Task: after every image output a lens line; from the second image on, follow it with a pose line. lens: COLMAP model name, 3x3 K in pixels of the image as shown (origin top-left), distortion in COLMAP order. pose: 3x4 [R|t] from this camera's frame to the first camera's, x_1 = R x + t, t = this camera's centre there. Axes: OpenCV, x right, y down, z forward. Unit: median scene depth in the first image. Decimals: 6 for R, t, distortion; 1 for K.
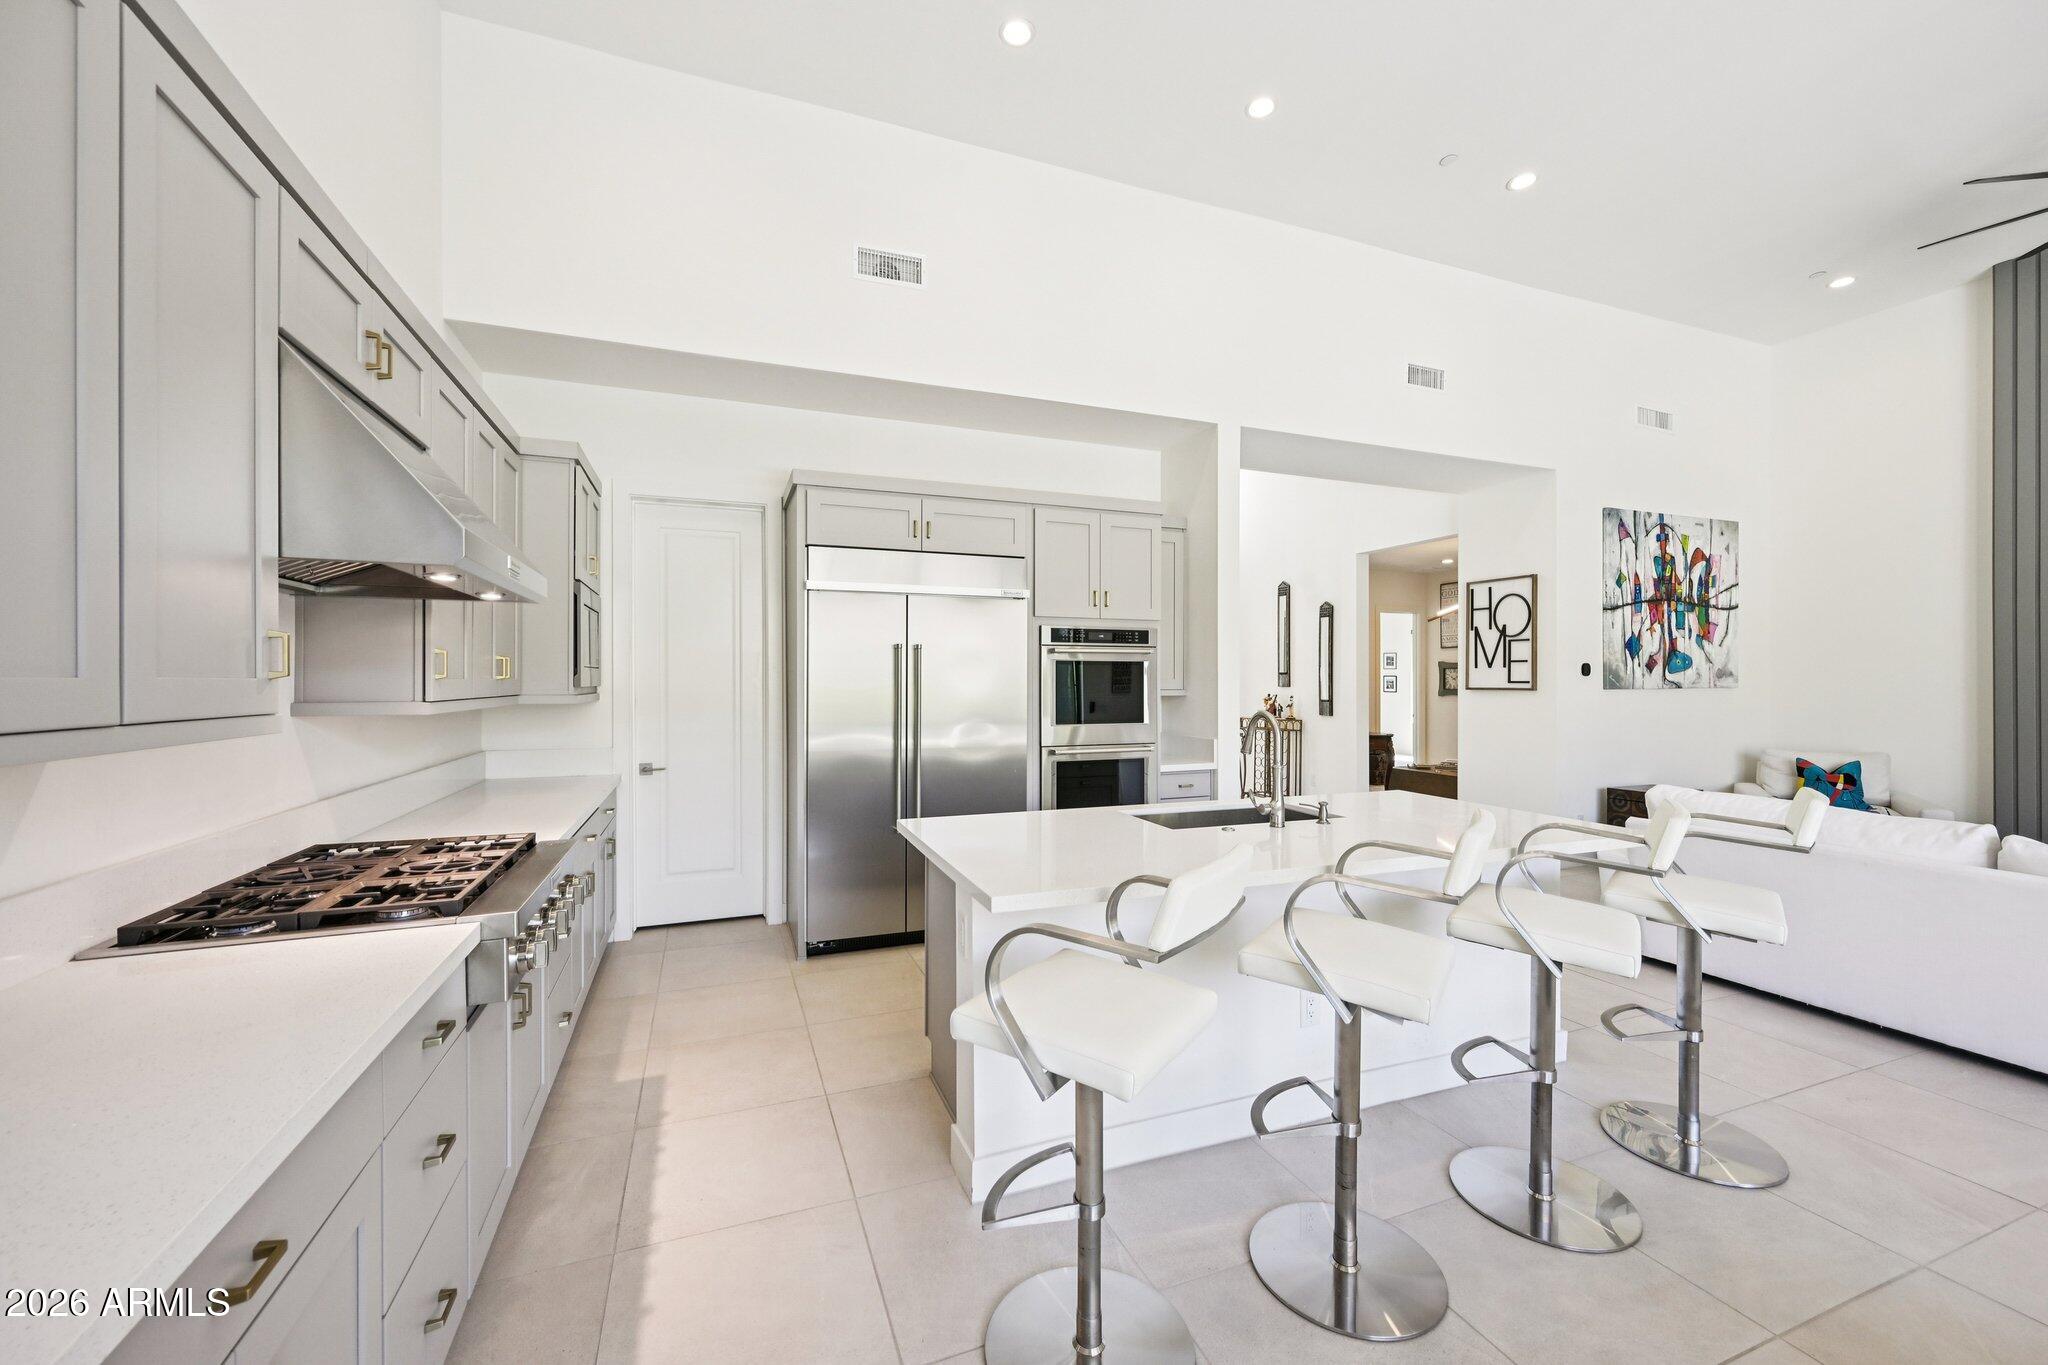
lens RADIAL K [[806.6, 0, 1020.9], [0, 806.6, 677.6], [0, 0, 1]] dist [-0.000838, -0.000029]
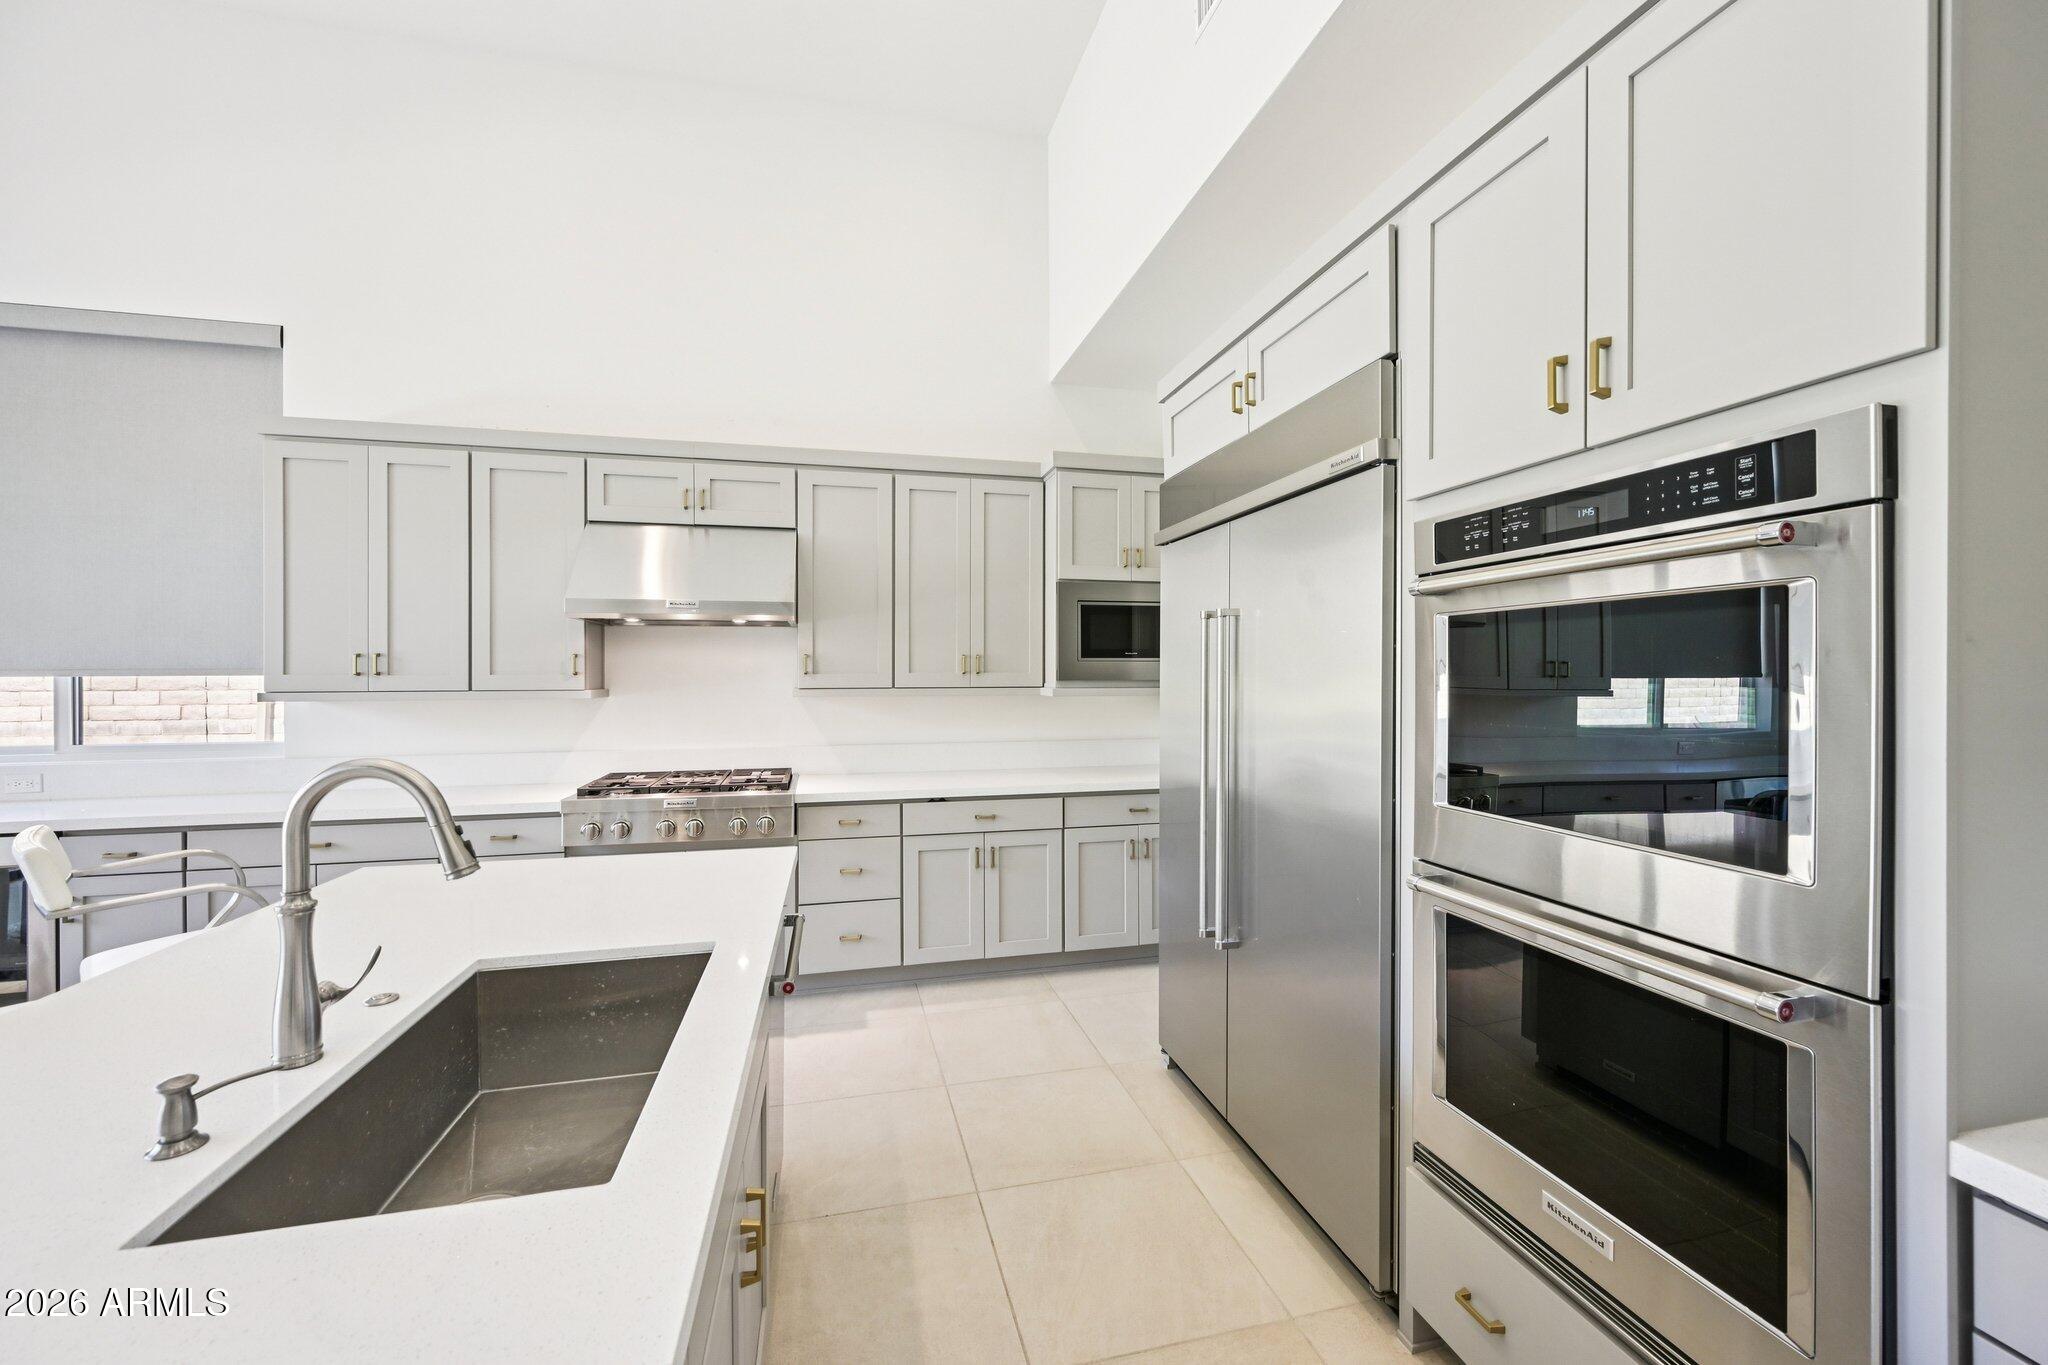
lens RADIAL K [[806.6, 0, 1020.9], [0, 806.6, 677.6], [0, 0, 1]] dist [-0.000838, -0.000029]
pose [[-0.137348, 0.003534, -0.990517, 0.437373], [0.004441, 0.999986, 0.002952, 0.003157], [0.990513, -0.003993, -0.137362, 0.938810]]
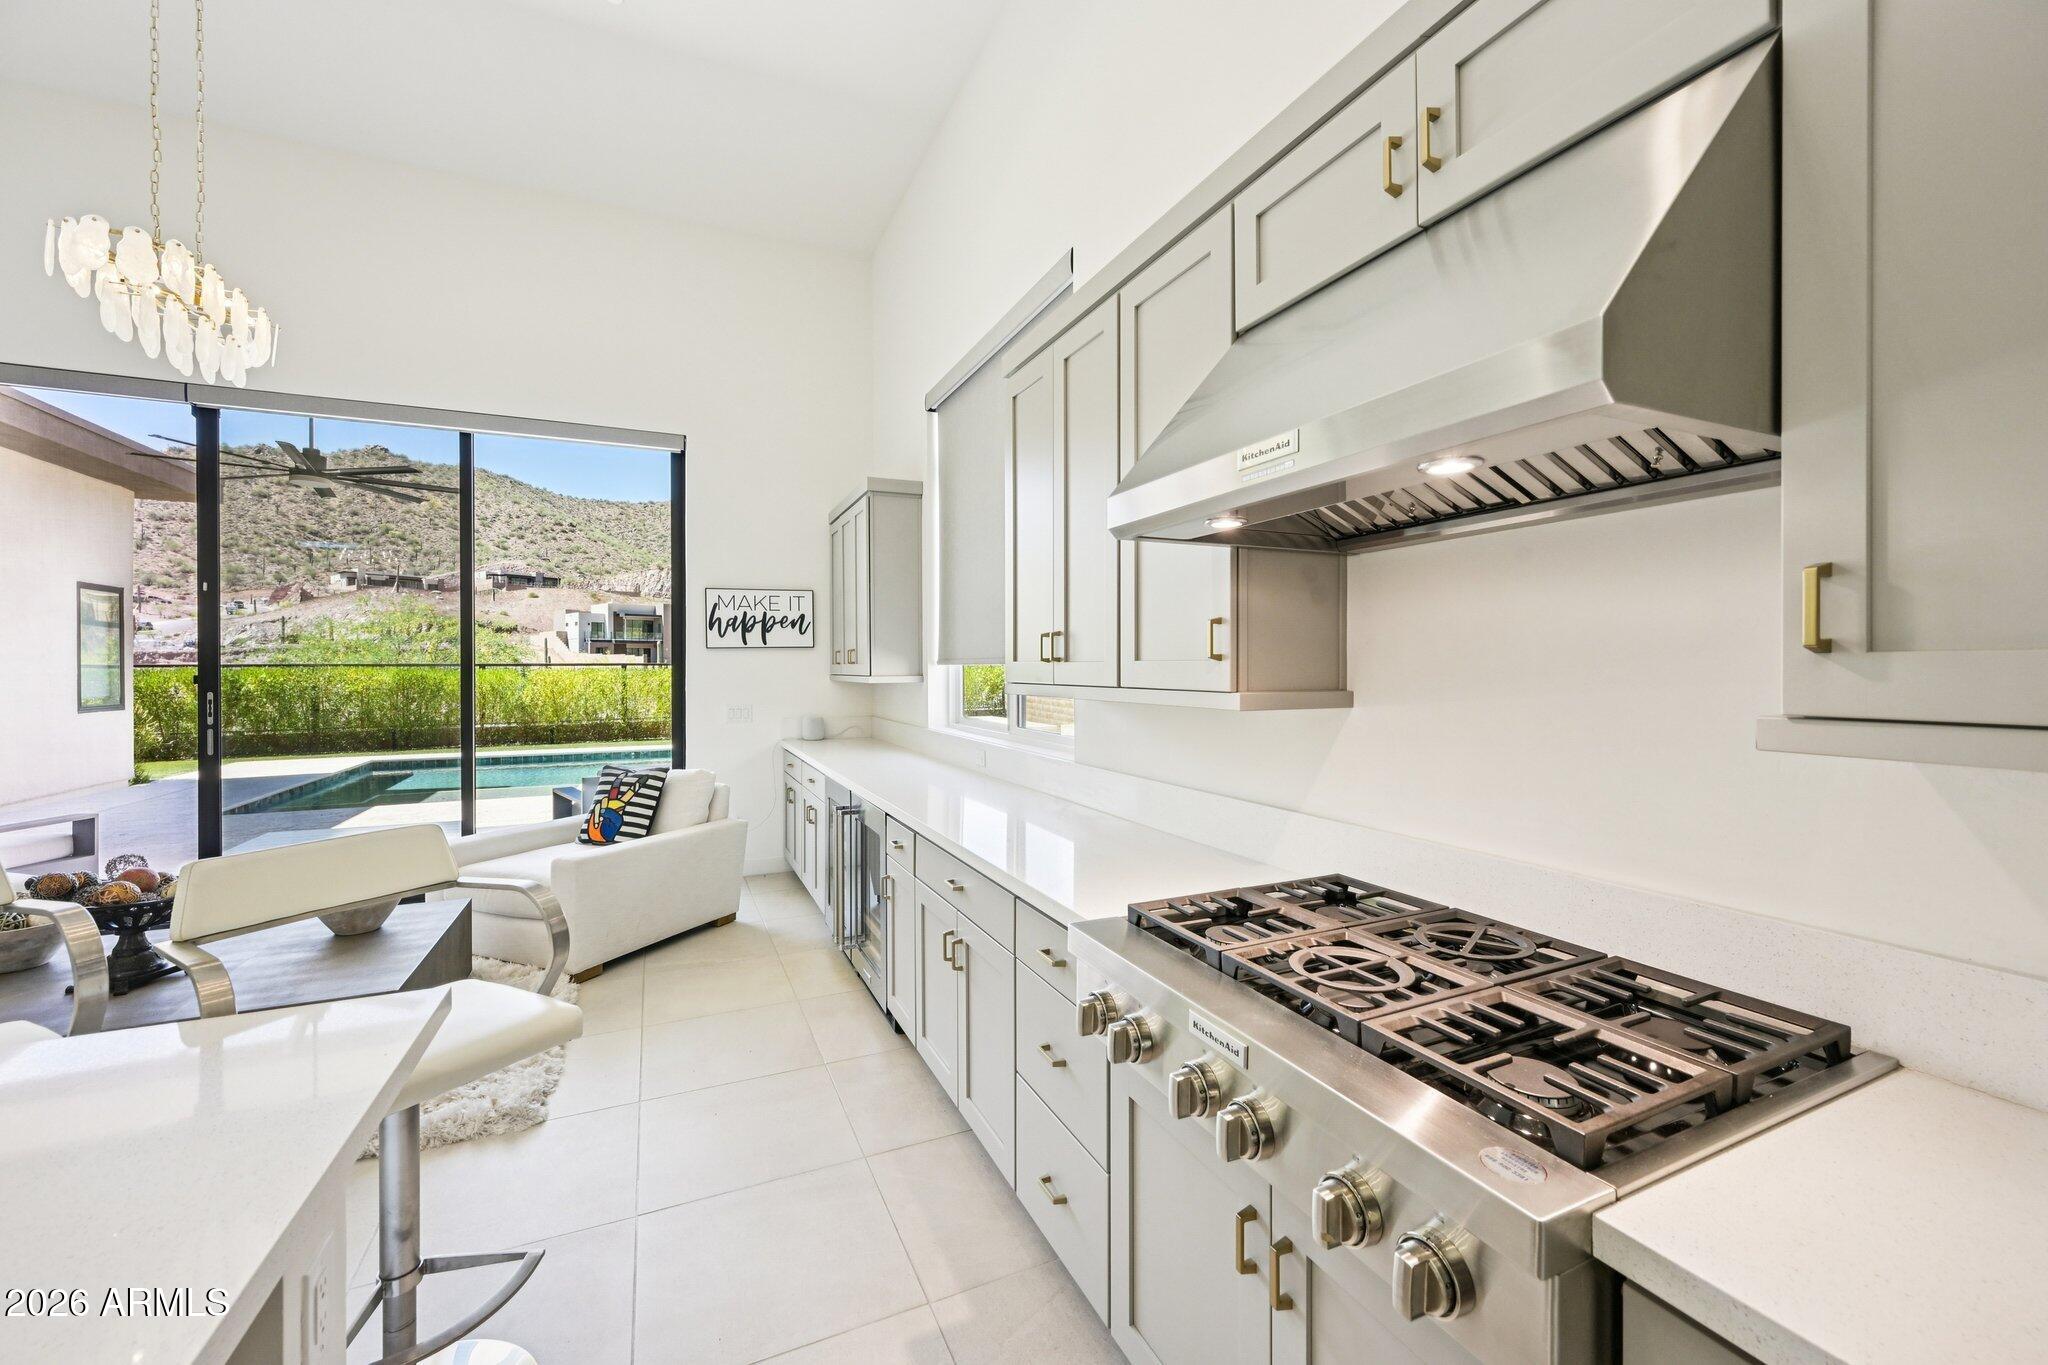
lens RADIAL K [[806.6, 0, 1020.9], [0, 806.6, 677.6], [0, 0, 1]] dist [-0.000838, -0.000029]
pose [[-0.998766, 0.001490, -0.049649, -0.205448], [0.000871, 0.999922, 0.012481, 0.004154], [0.049663, 0.012423, -0.998689, 0.771237]]
